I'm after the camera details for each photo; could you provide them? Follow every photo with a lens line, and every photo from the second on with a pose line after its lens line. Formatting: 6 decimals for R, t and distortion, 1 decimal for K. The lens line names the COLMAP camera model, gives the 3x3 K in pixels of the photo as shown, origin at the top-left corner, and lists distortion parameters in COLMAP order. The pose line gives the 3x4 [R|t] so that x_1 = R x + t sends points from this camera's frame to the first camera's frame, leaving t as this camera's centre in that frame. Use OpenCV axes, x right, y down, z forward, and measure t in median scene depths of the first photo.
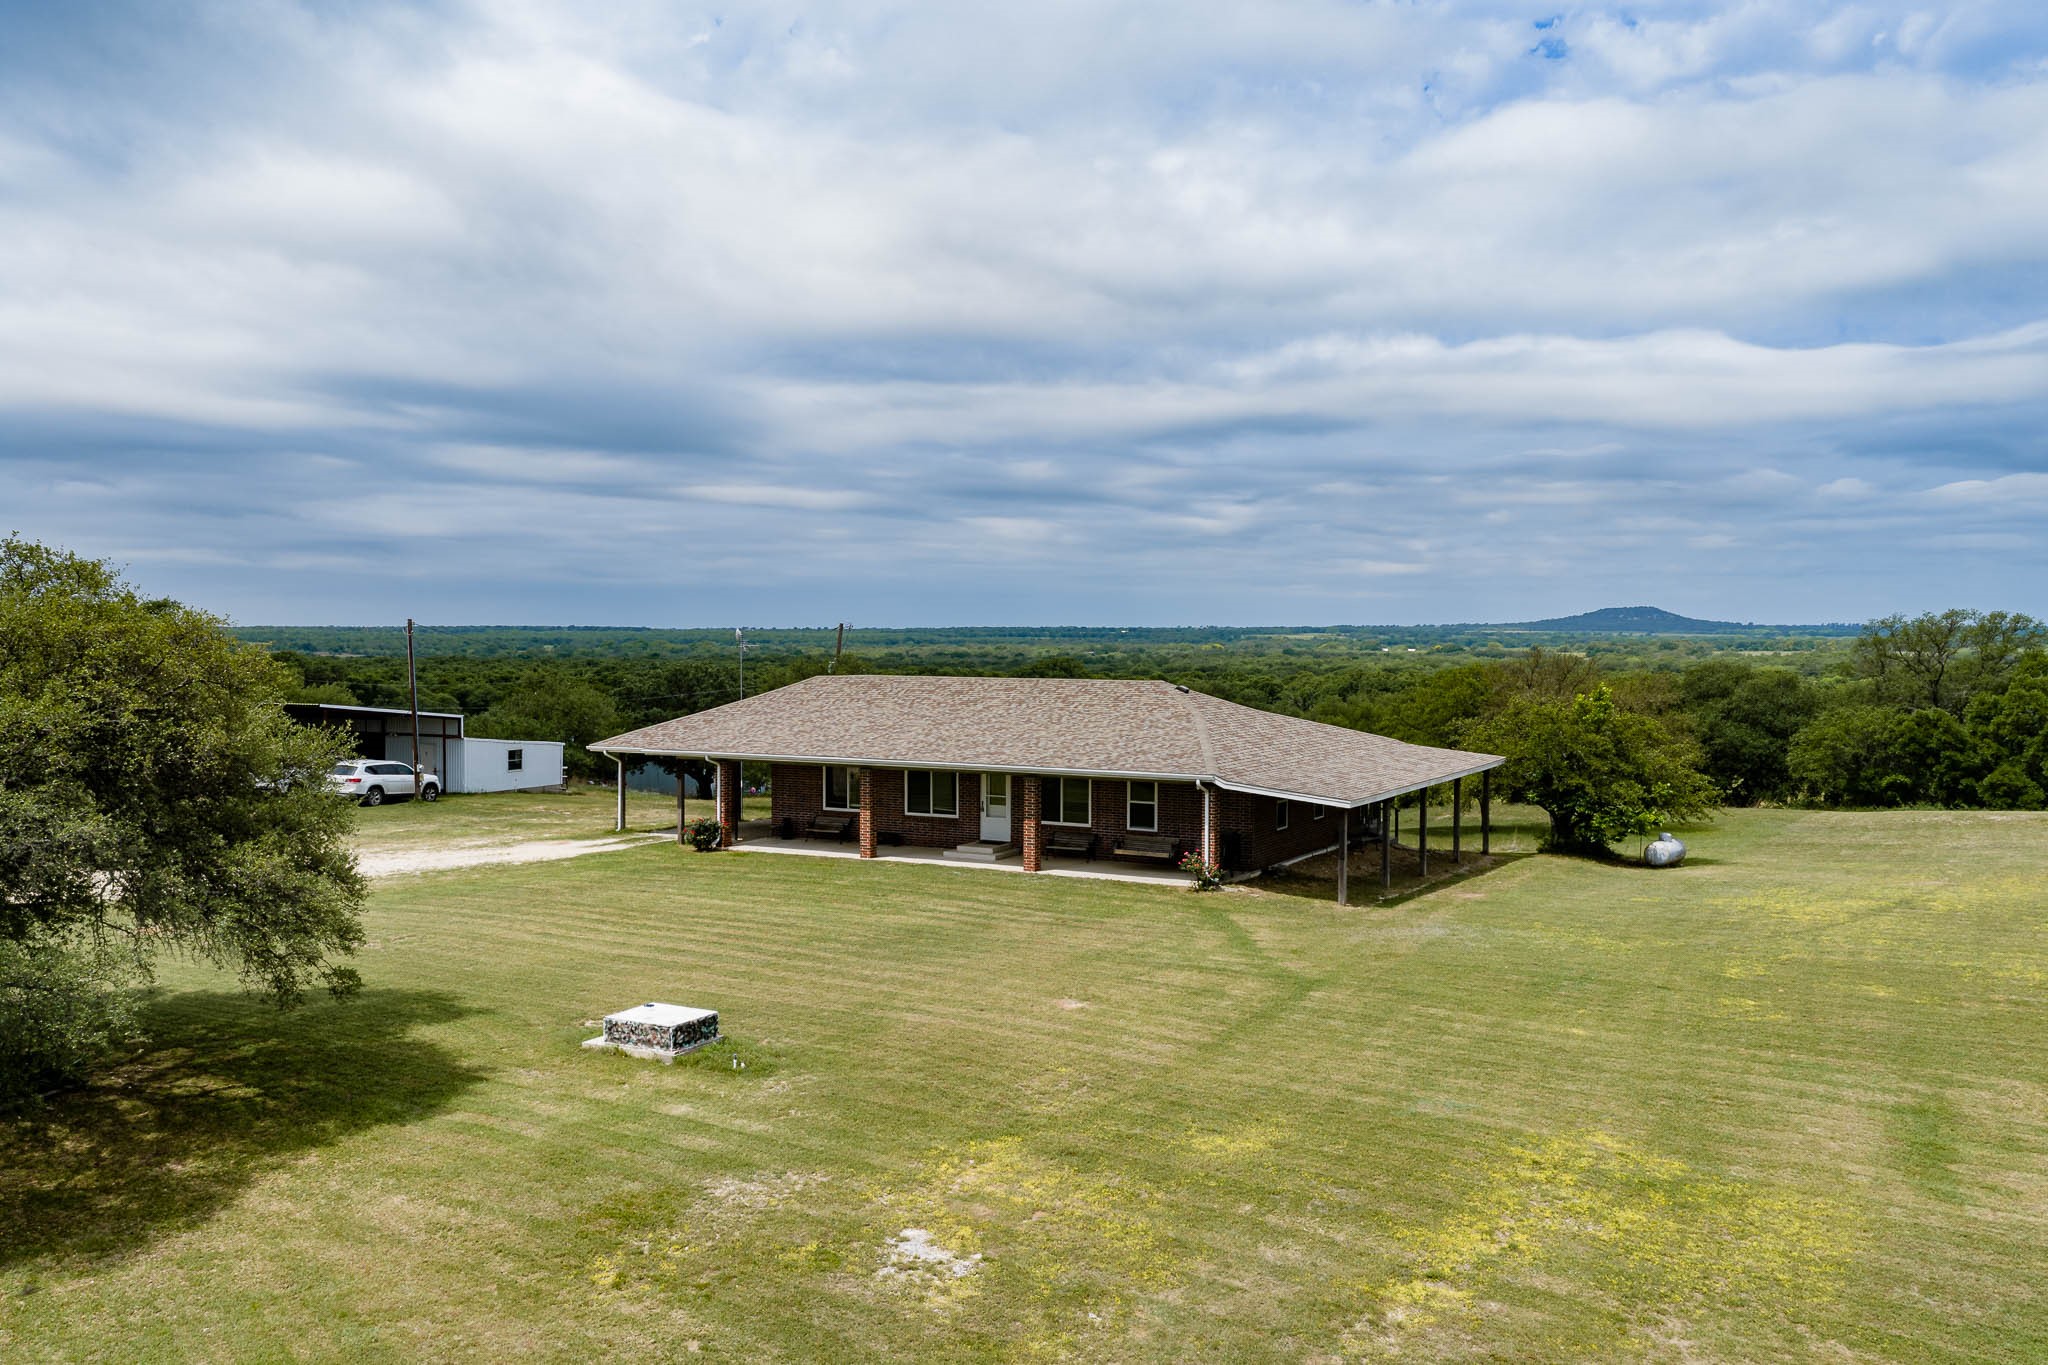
lens RADIAL K [[1698.4, 0, 1026.3], [0, 1698.4, 678.1], [0, 0, 1]] dist [0.037546, 0.022303]
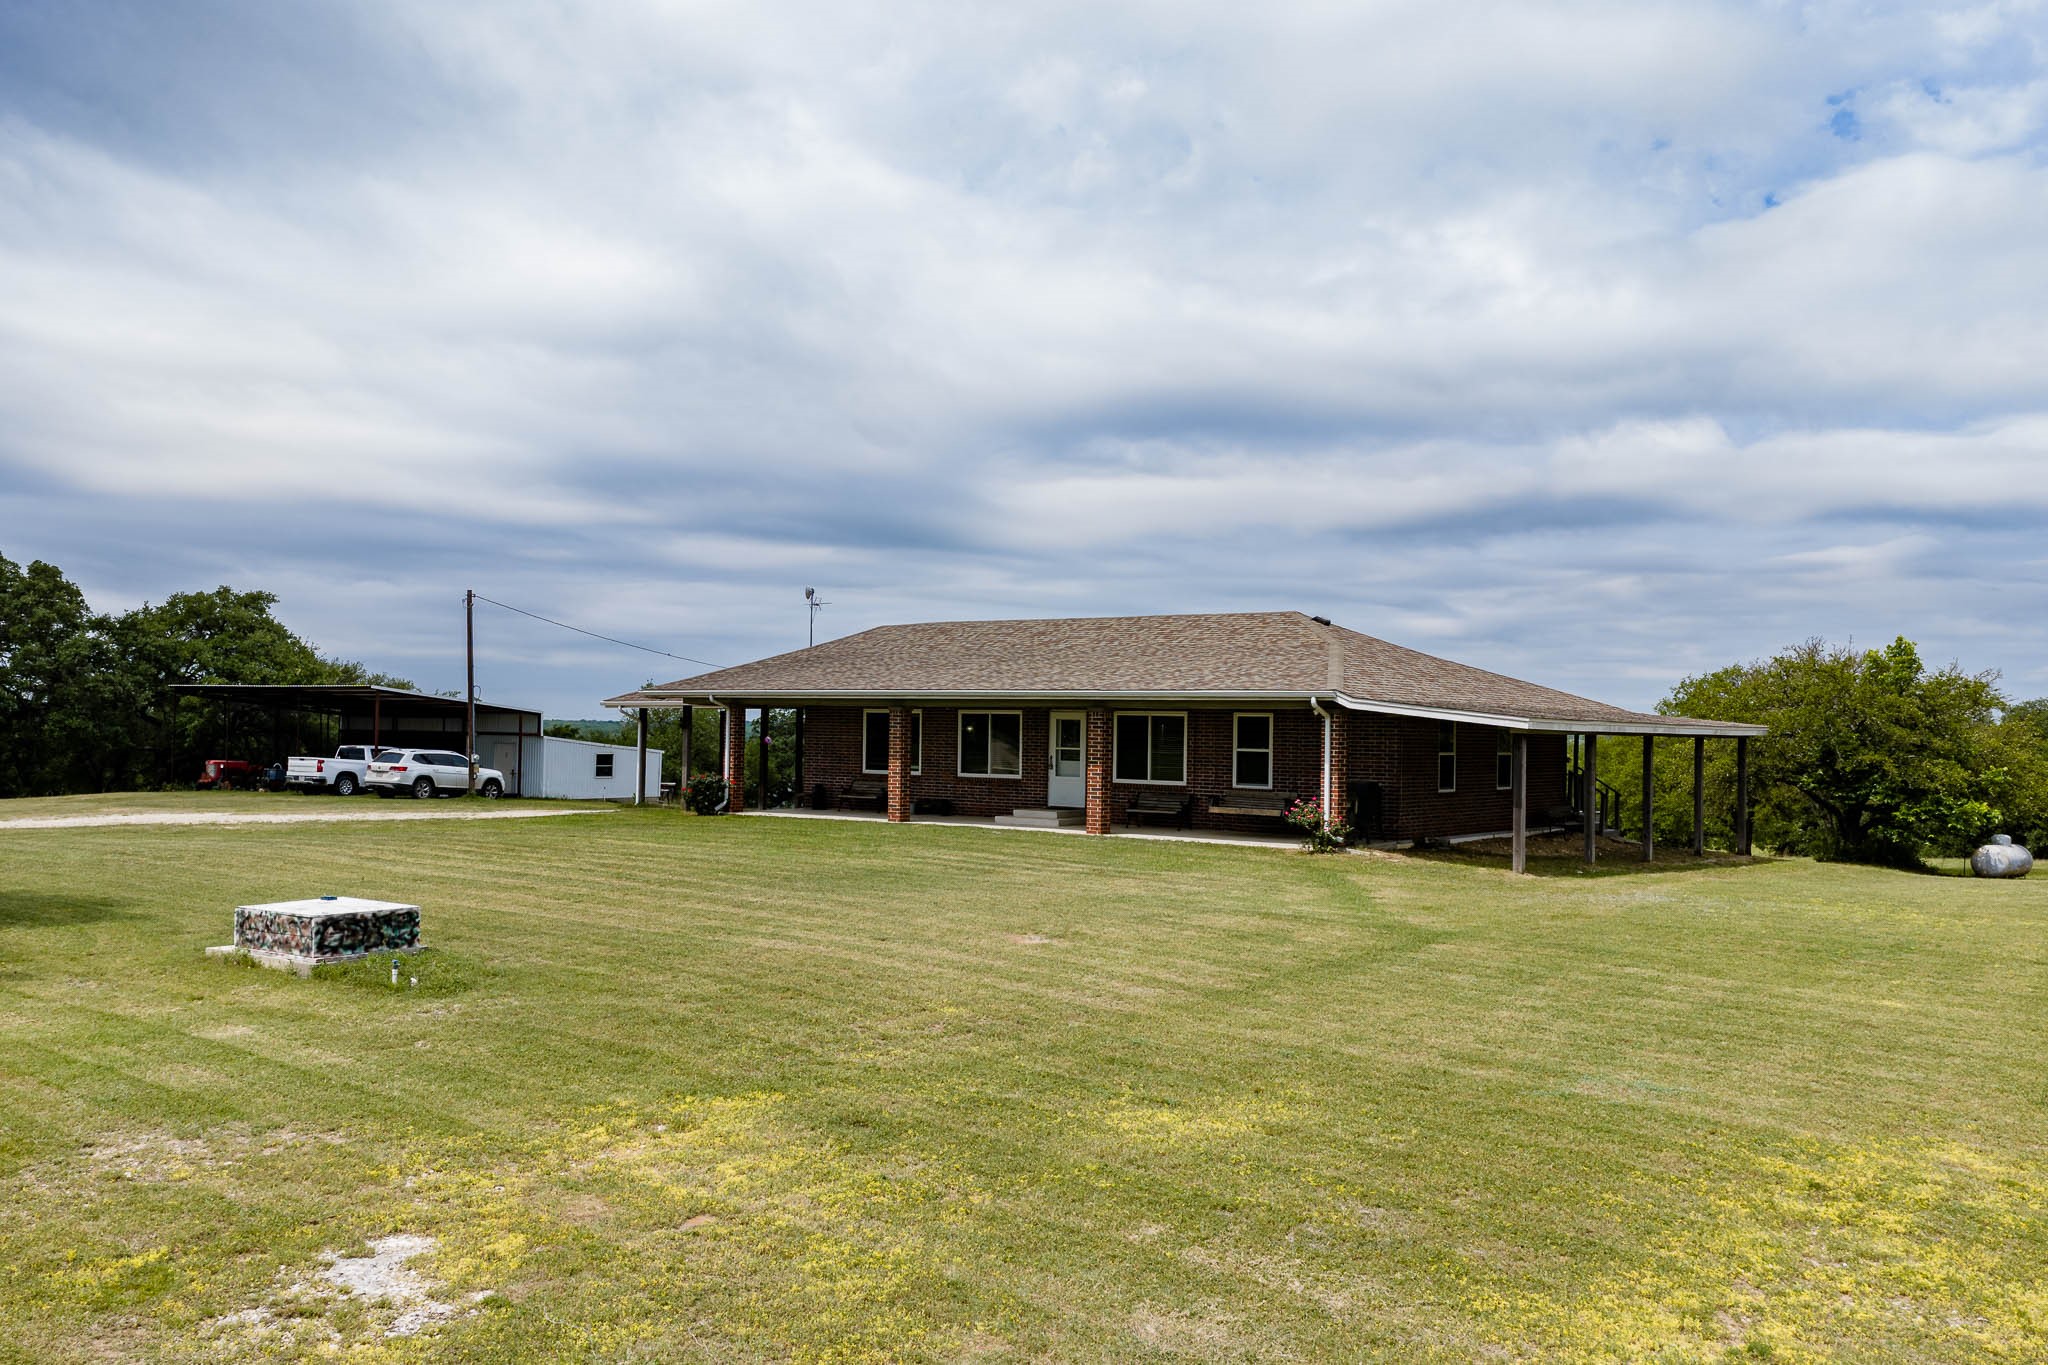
lens RADIAL K [[1698.4, 0, 1024.2], [0, 1698.4, 693.1], [0, 0, 1]] dist [0.037546, 0.022303]
pose [[0.990136, 0.007696, -0.139897, 0.086757], [-0.014840, 0.998634, -0.050092, 0.103334], [0.139320, 0.051674, 0.988898, 0.291075]]
